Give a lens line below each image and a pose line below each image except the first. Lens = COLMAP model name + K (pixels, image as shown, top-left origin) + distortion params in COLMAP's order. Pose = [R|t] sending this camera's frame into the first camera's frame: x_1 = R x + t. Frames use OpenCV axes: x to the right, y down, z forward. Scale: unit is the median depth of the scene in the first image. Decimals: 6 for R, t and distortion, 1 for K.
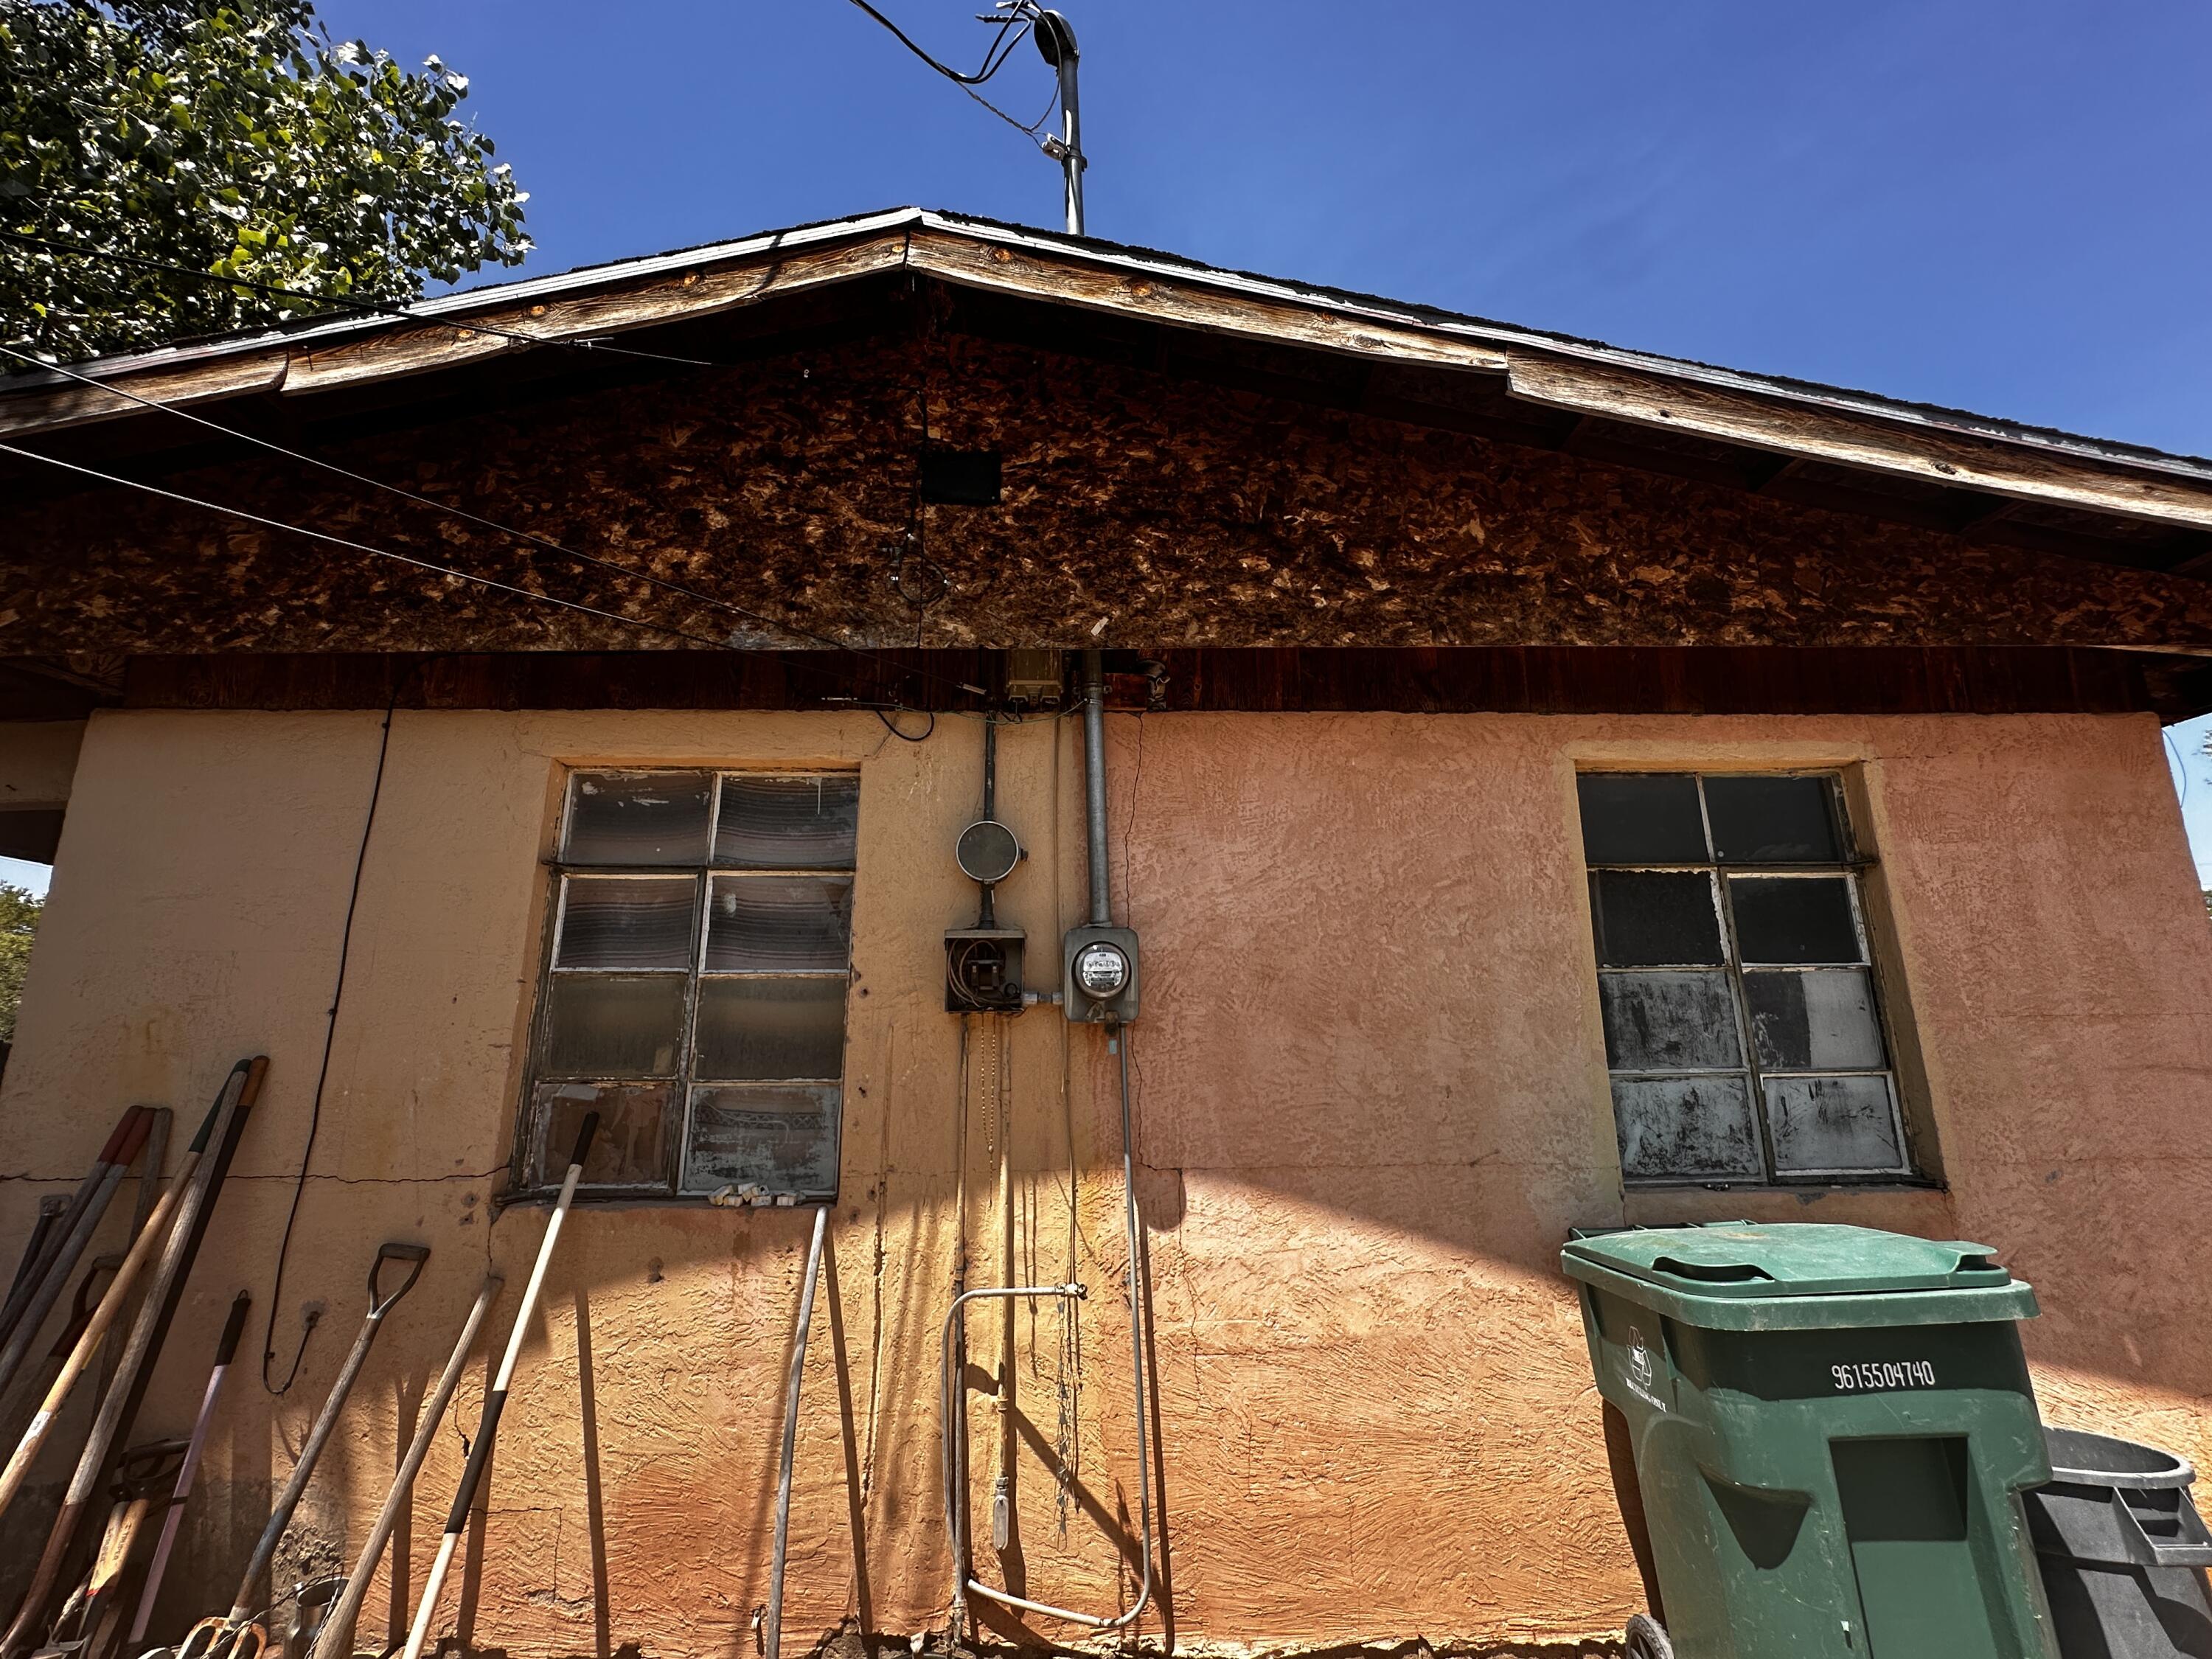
lens RADIAL K [[963.2, 0, 1106.0], [0, 963.2, 829.5], [0, 0, 1]] dist [-0.006928, 0.002867]
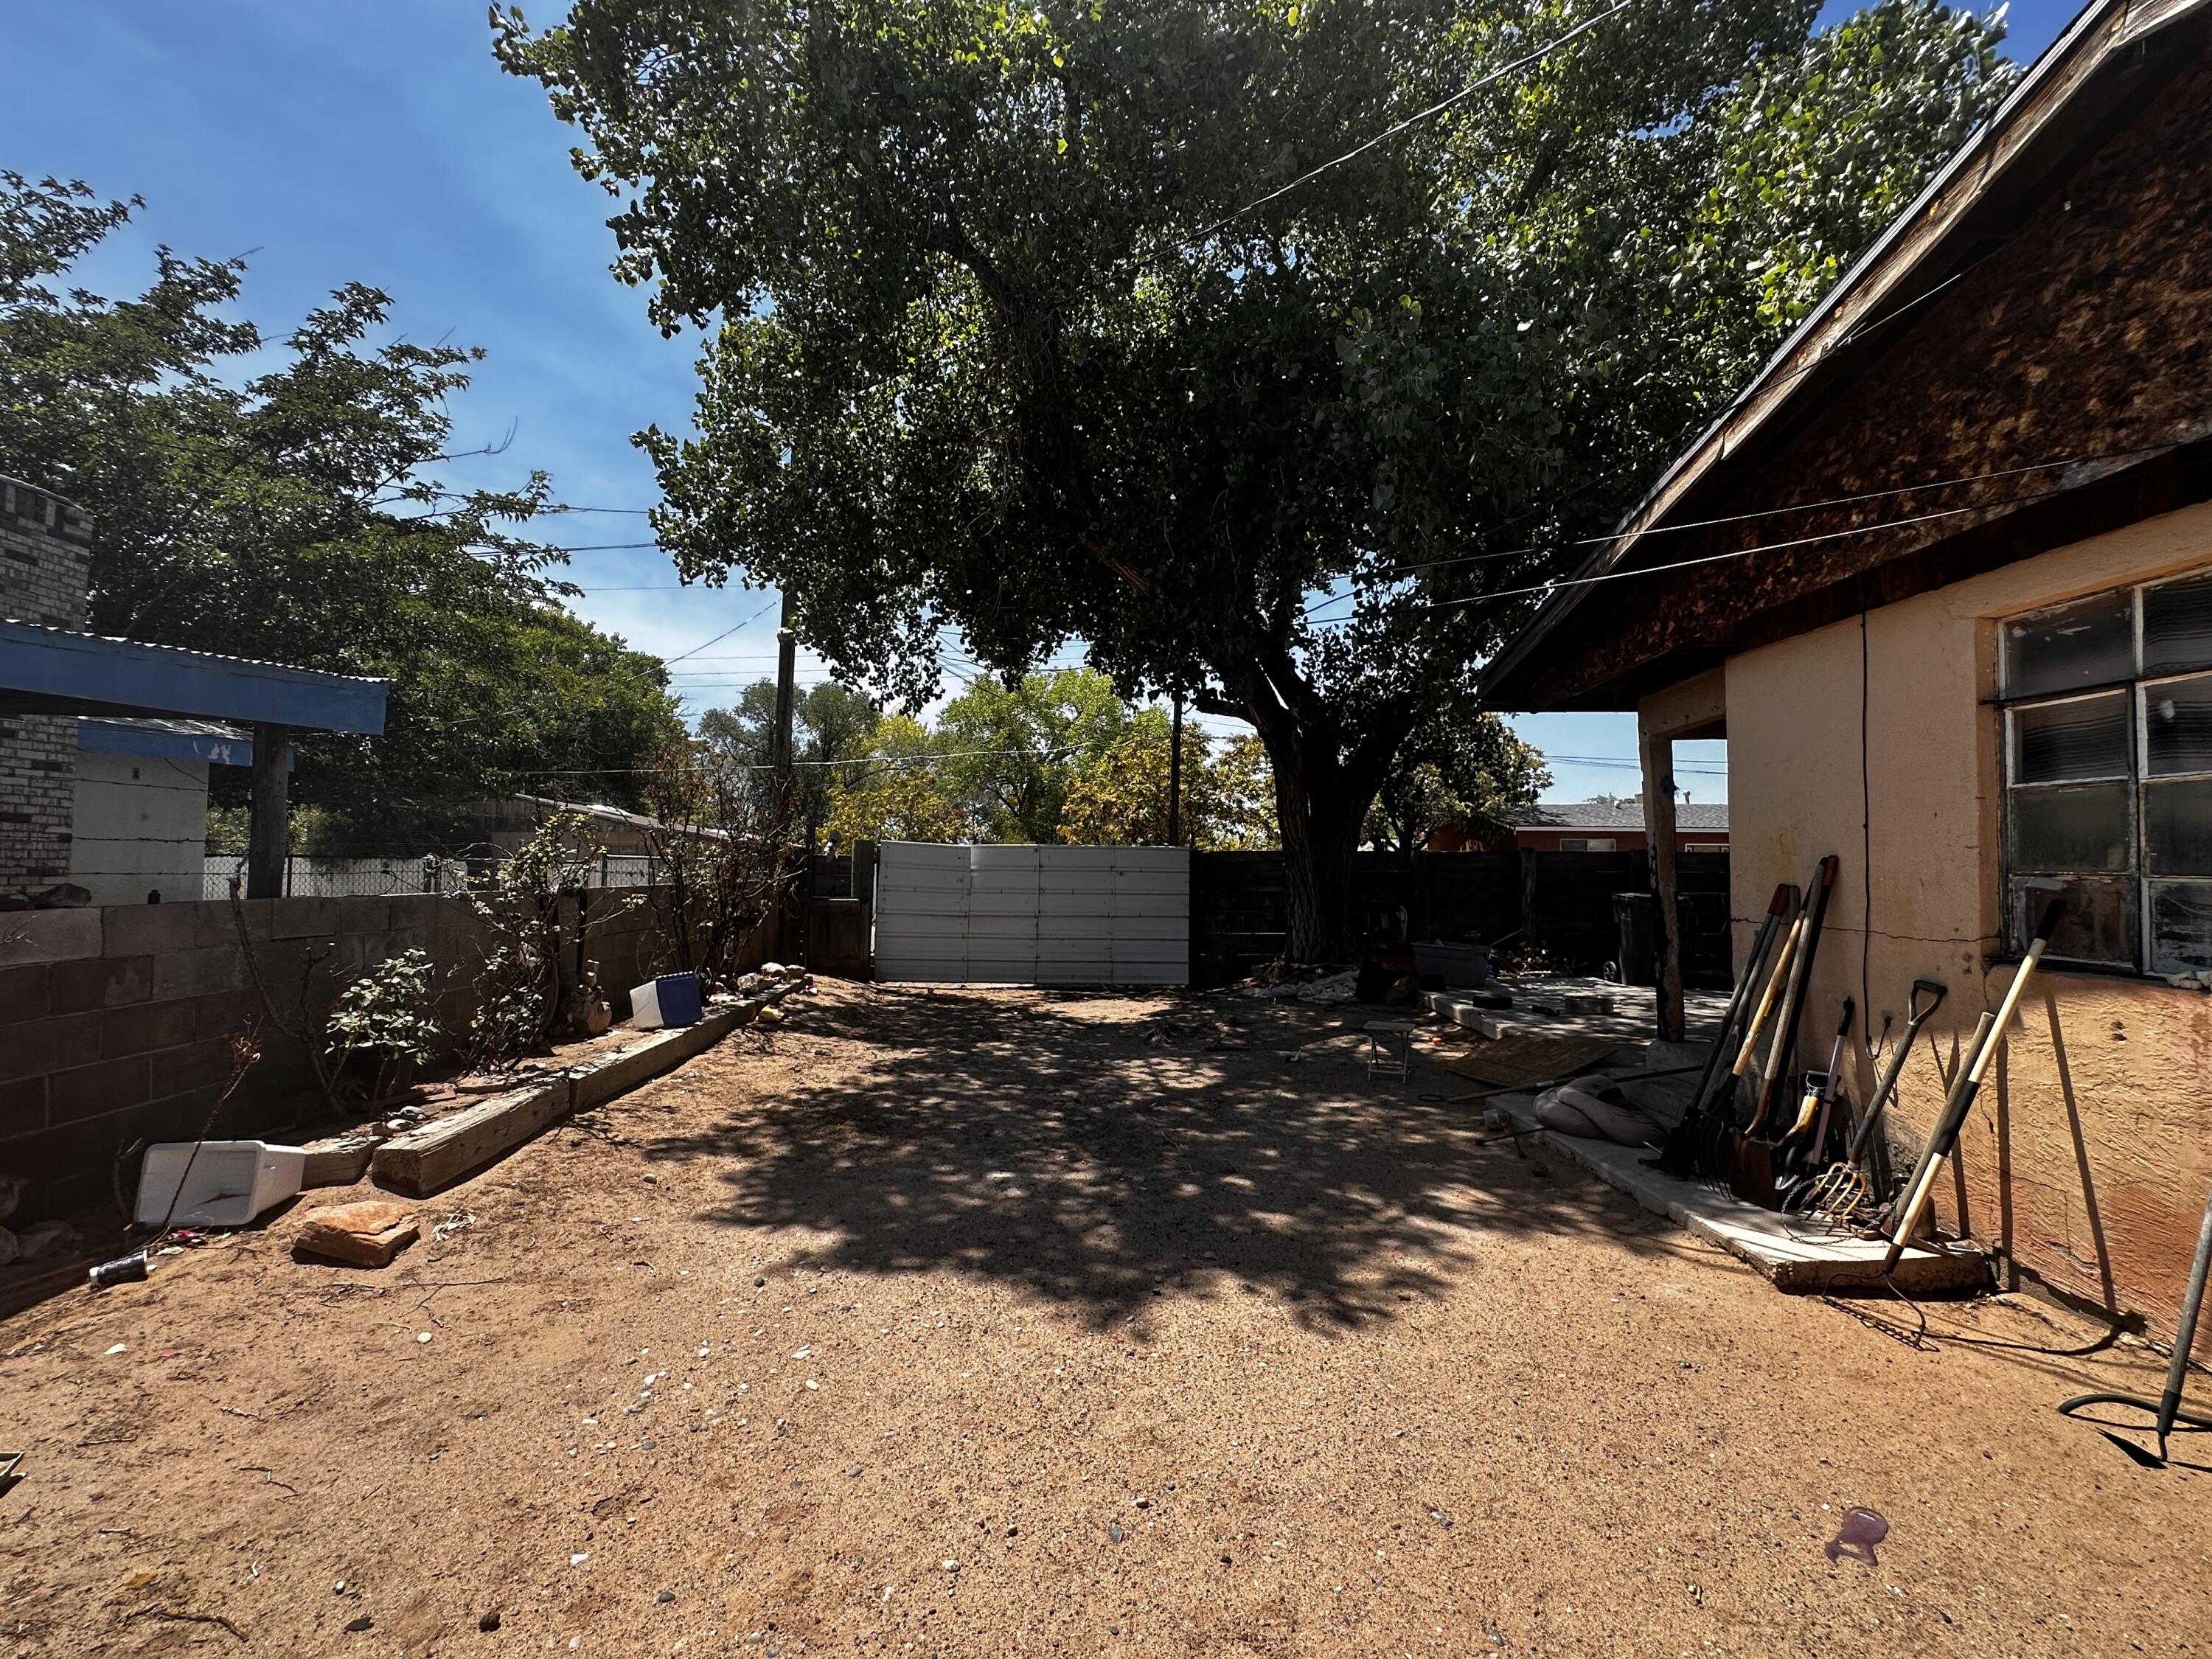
lens RADIAL K [[963.2, 0, 1106.0], [0, 963.2, 829.5], [0, 0, 1]] dist [-0.006928, 0.002867]
pose [[-0.012583, -0.029674, -0.999480, 0.695658], [0.221216, 0.974709, -0.031723, -0.018540], [0.975144, -0.221501, -0.005700, -0.141412]]
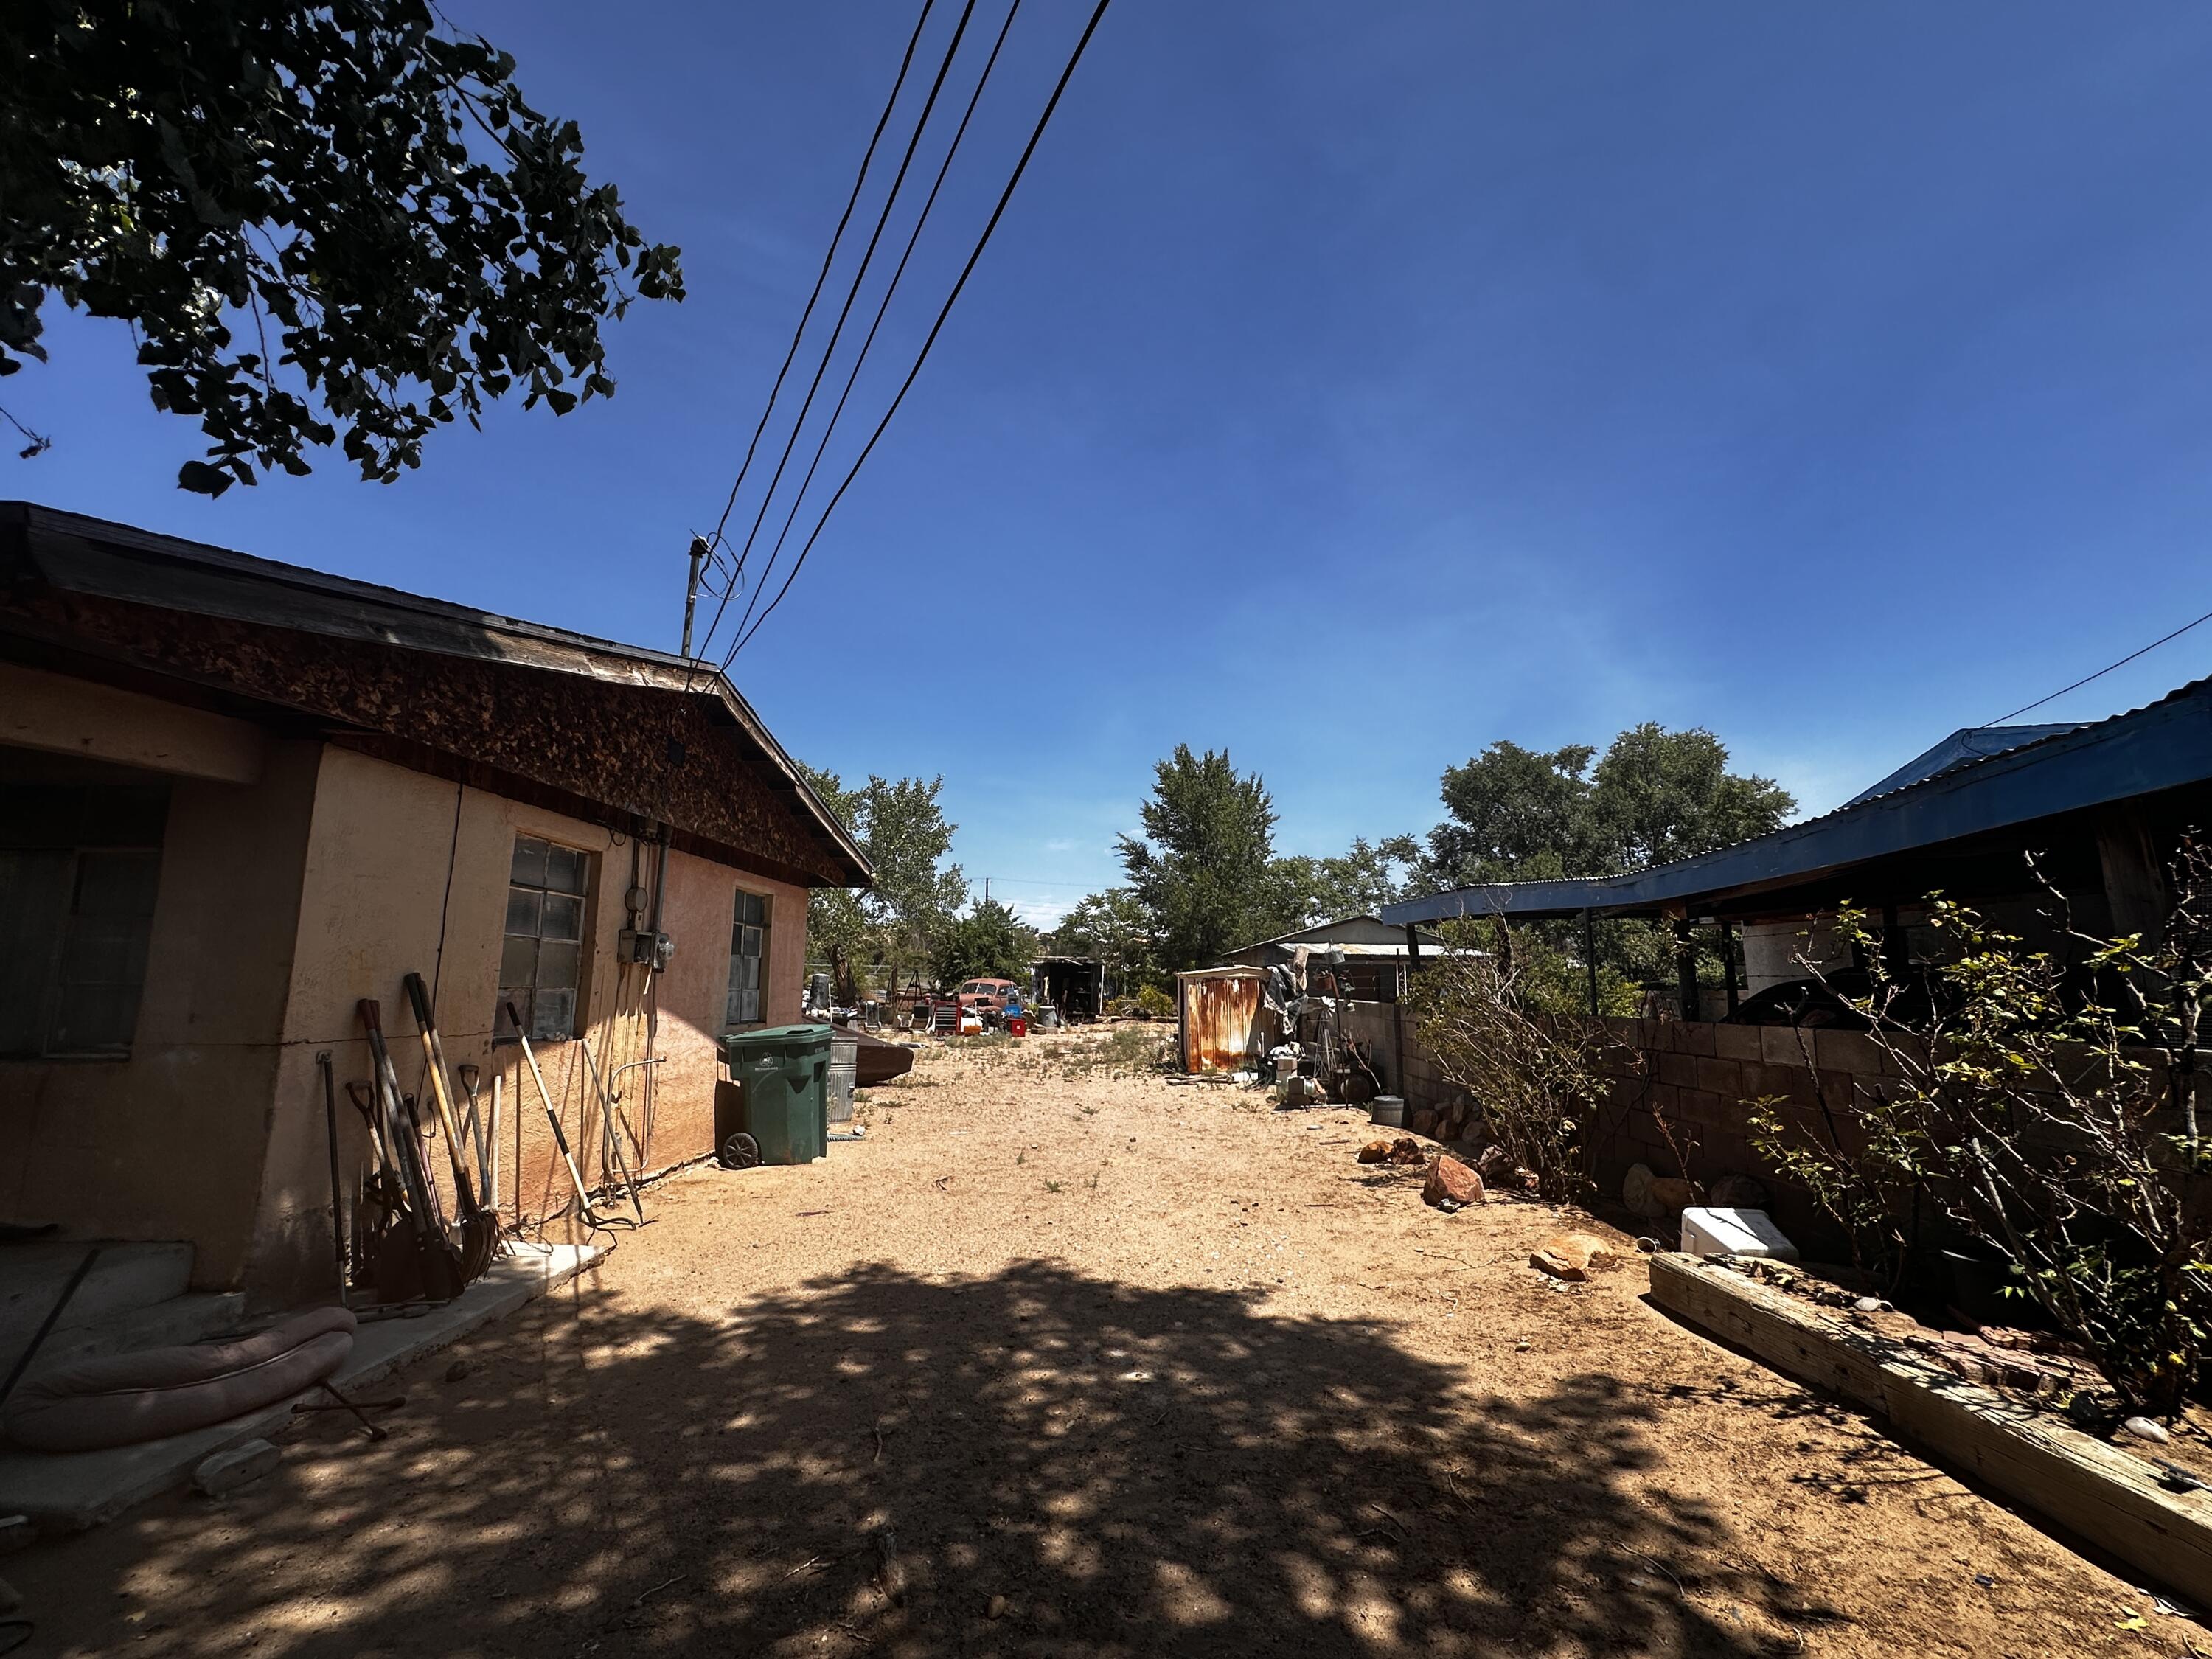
lens RADIAL K [[963.2, 0, 1106.0], [0, 963.2, 829.5], [0, 0, 1]] dist [-0.006928, 0.002867]
pose [[0.068742, 0.173157, 0.982492, -2.601599], [-0.233256, 0.960315, -0.152928, -0.053727], [-0.969983, -0.218660, 0.106404, -0.412006]]
